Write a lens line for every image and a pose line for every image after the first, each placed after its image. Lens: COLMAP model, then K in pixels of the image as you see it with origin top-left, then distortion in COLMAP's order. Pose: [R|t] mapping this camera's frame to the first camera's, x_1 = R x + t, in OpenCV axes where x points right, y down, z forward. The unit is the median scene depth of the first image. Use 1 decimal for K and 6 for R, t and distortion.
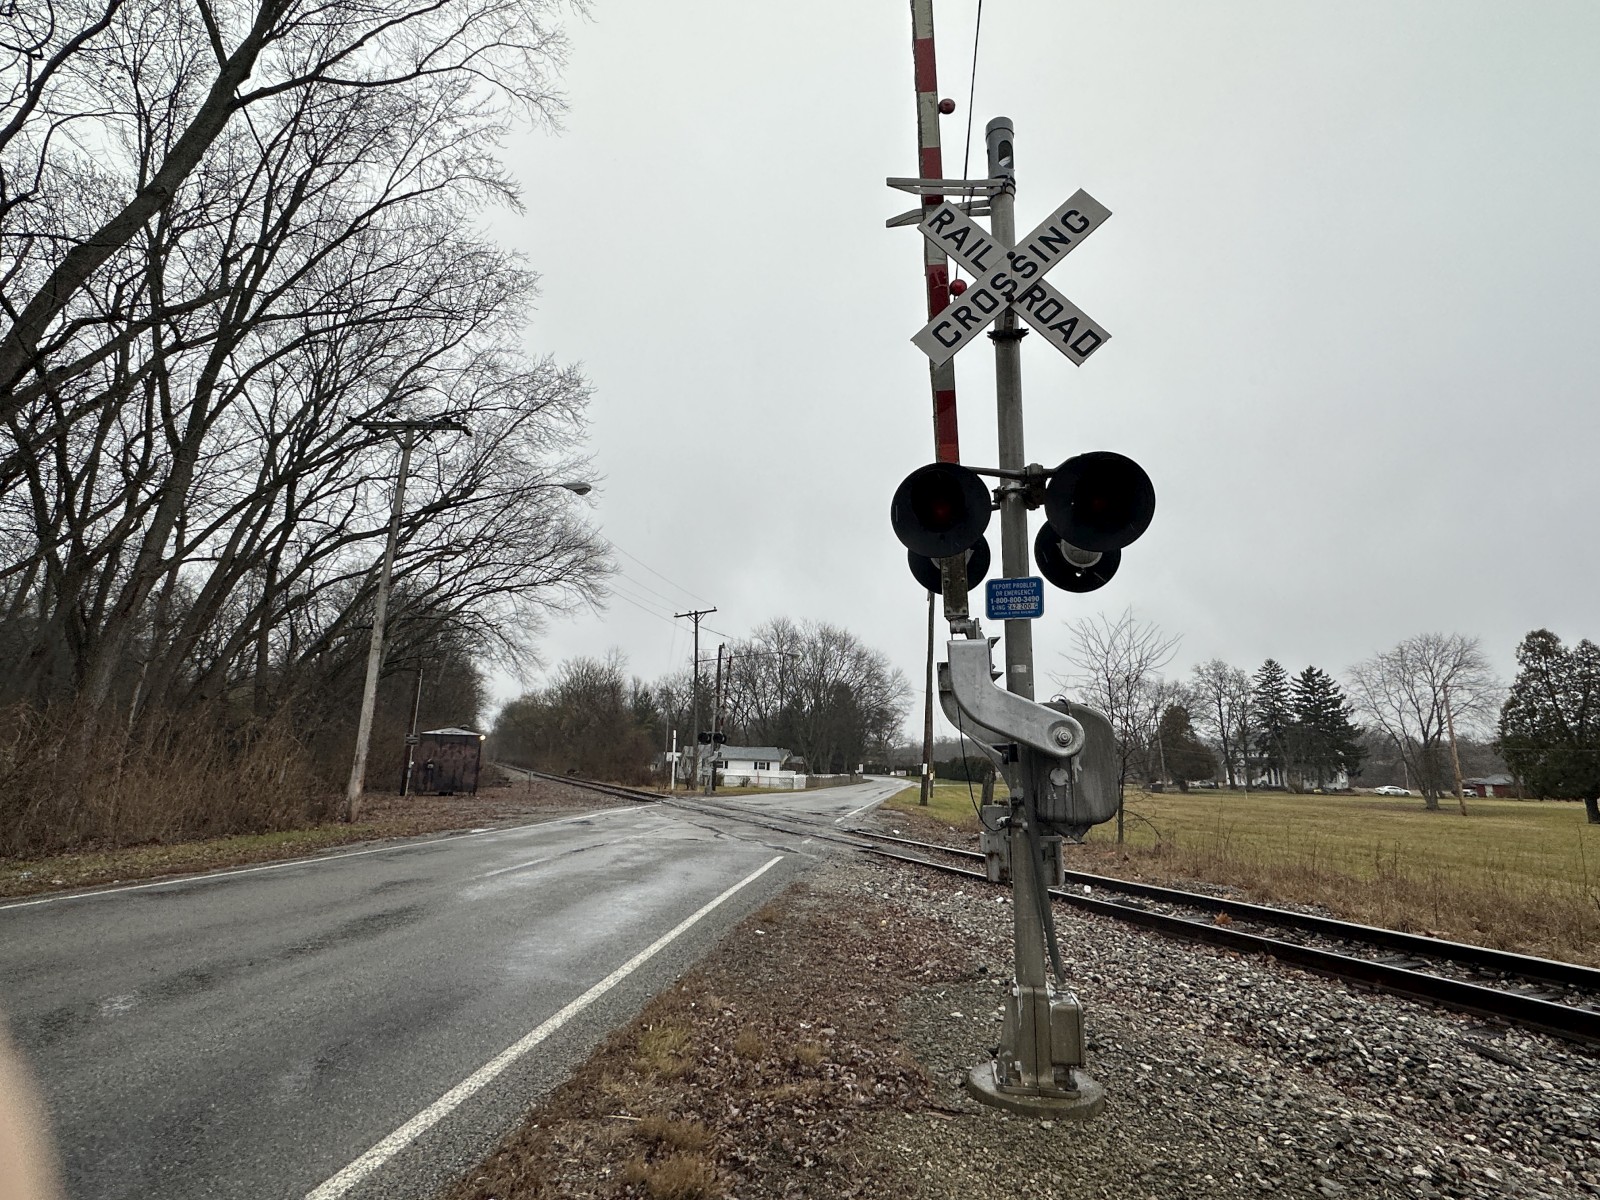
lens RADIAL K [[785.0, 0, 800.0], [0, 785.0, 600.0], [0, 0, 1]] dist [-0.004472, -0.000010]
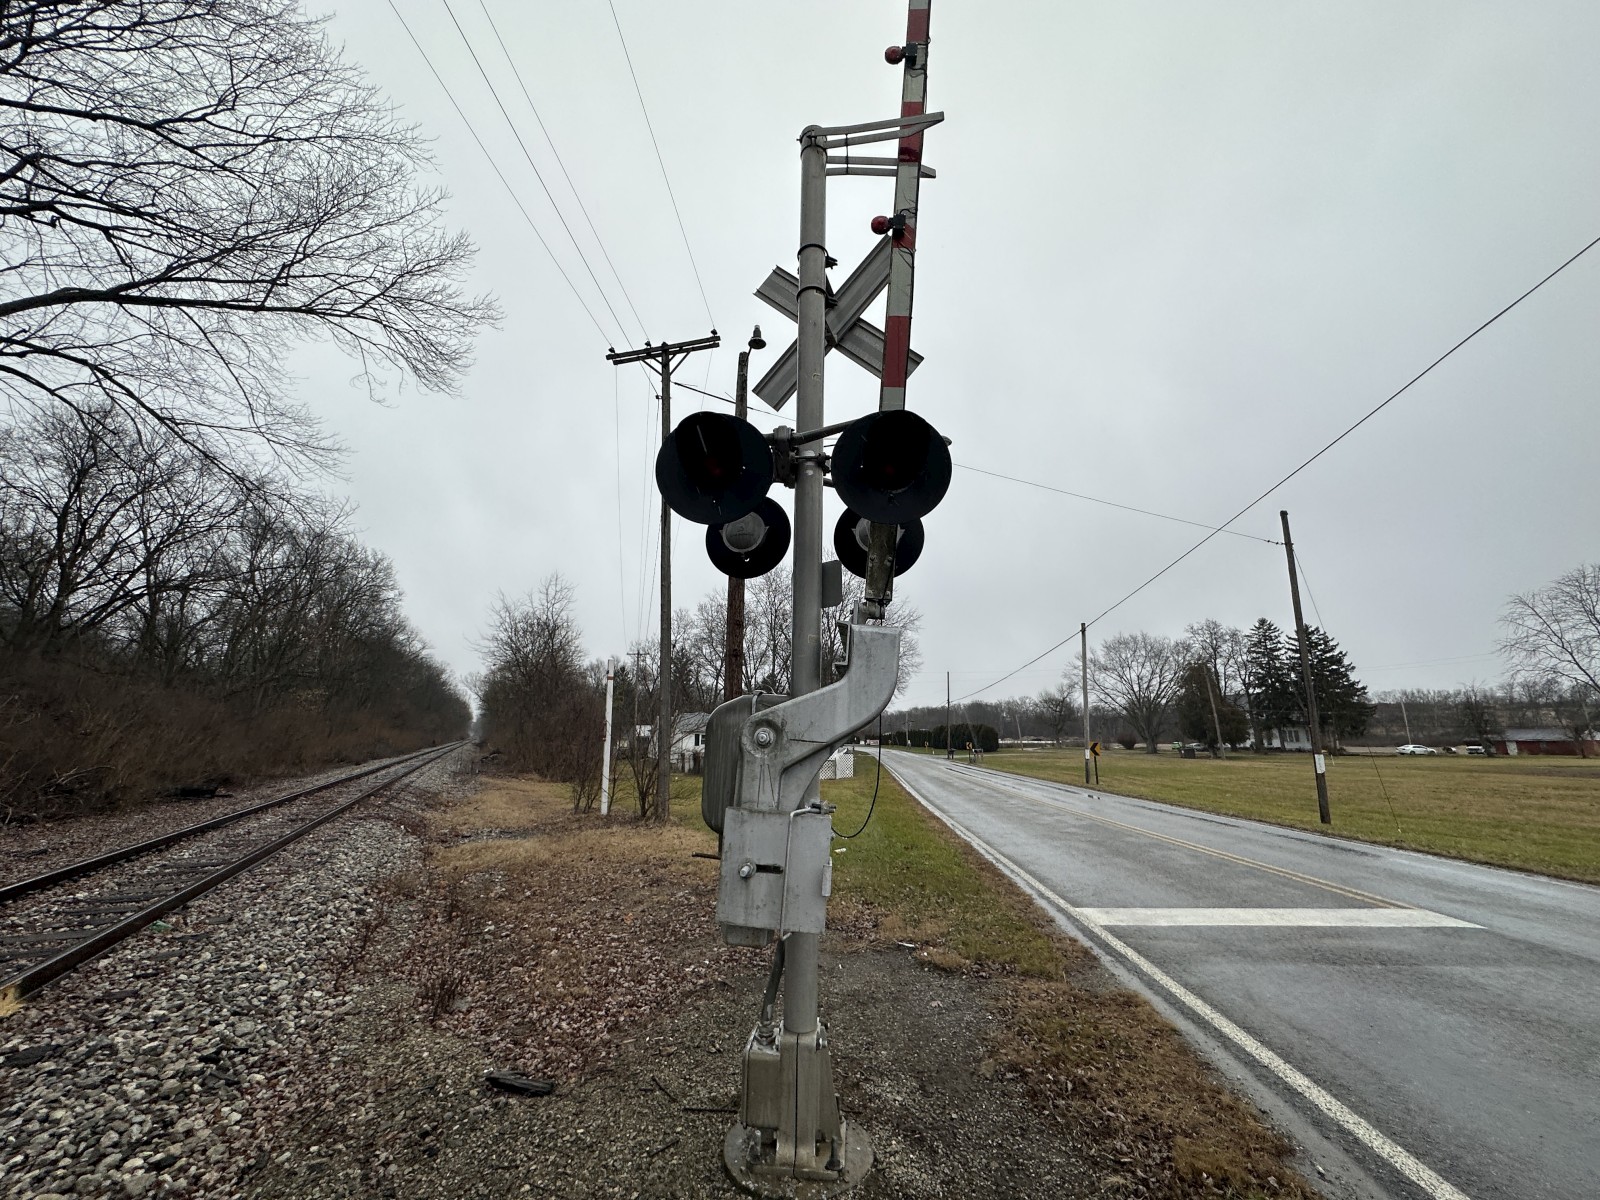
lens RADIAL K [[632.0, 0, 801.2], [0, 632.0, 601.9], [0, 0, 1]] dist [-0.005405, 0.000317]
pose [[0.997735, -0.006050, 0.066999, -0.214271], [0.006267, 0.999976, -0.003031, 0.366679], [-0.066979, 0.003444, 0.997748, 1.699393]]
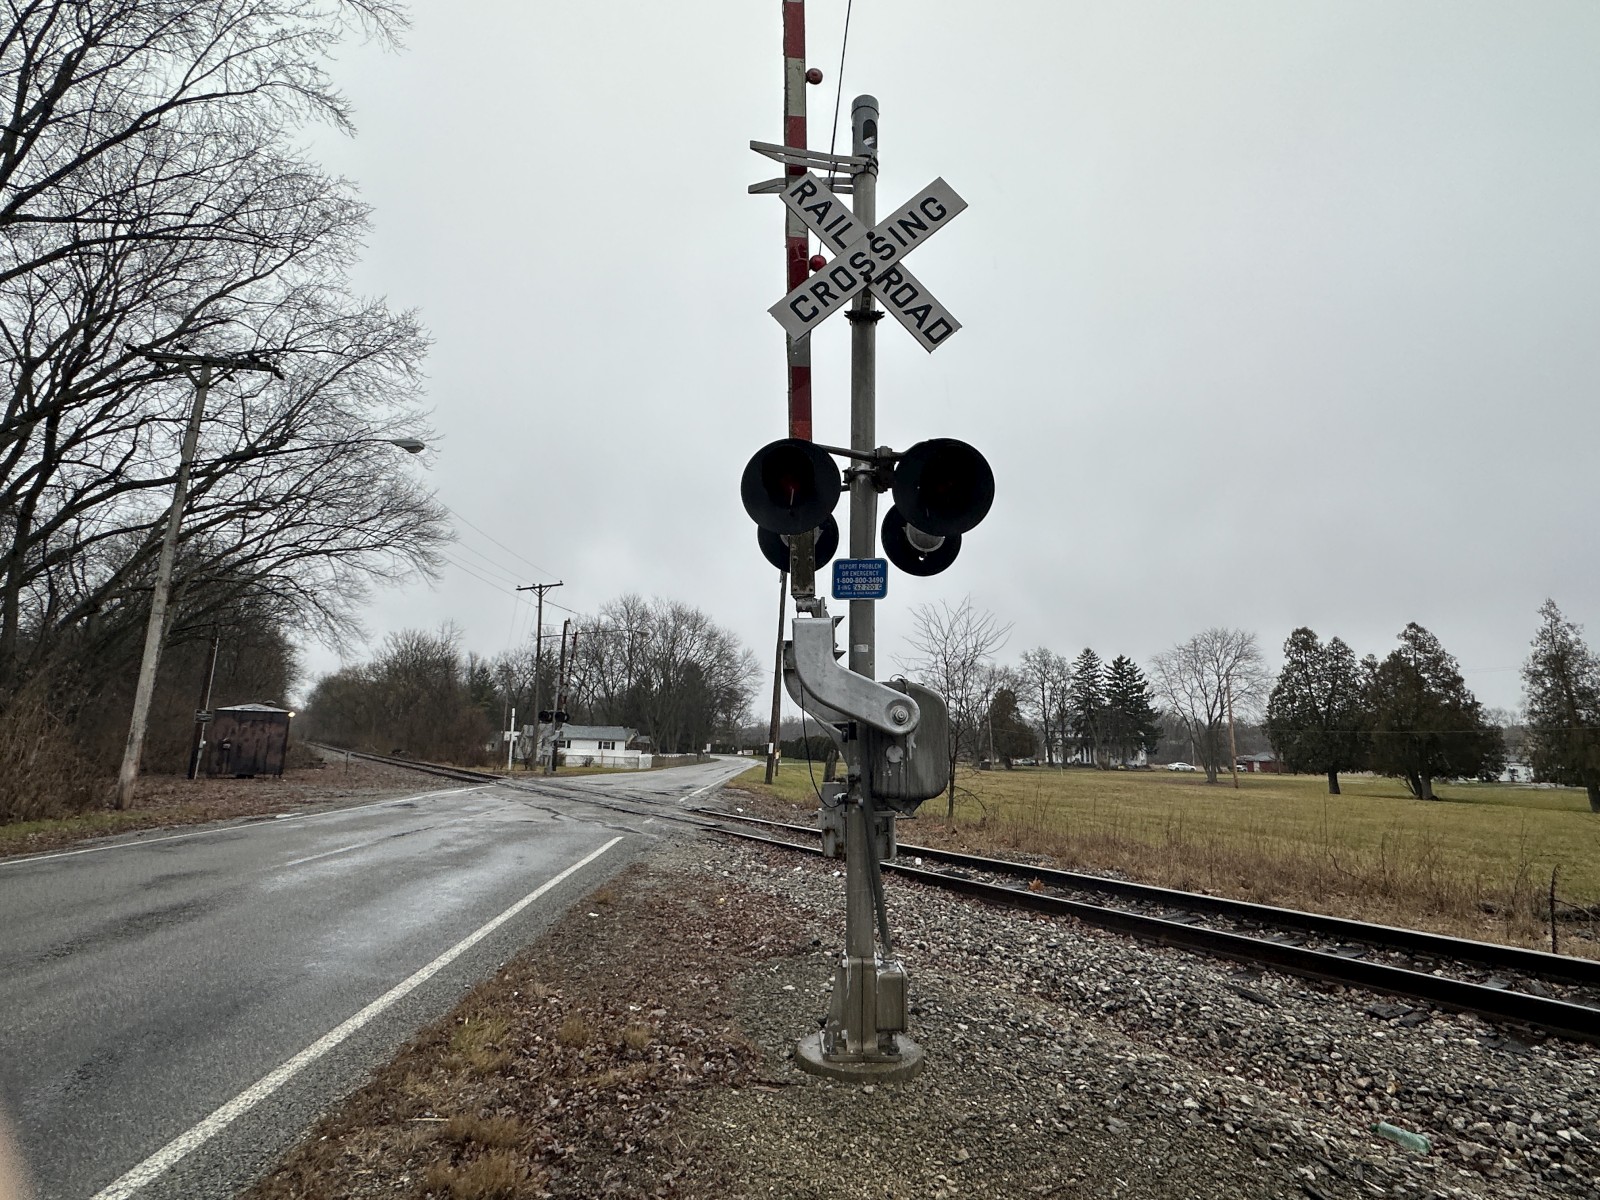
lens RADIAL K [[785.4, 0, 801.3], [0, 785.4, 605.3], [0, 0, 1]] dist [-0.004405, -0.000314]
pose [[0.981795, 0.032054, 0.187217, 0.005927], [-0.037985, 0.998881, 0.028178, 0.003384], [-0.186105, -0.034776, 0.981914, 0.010637]]
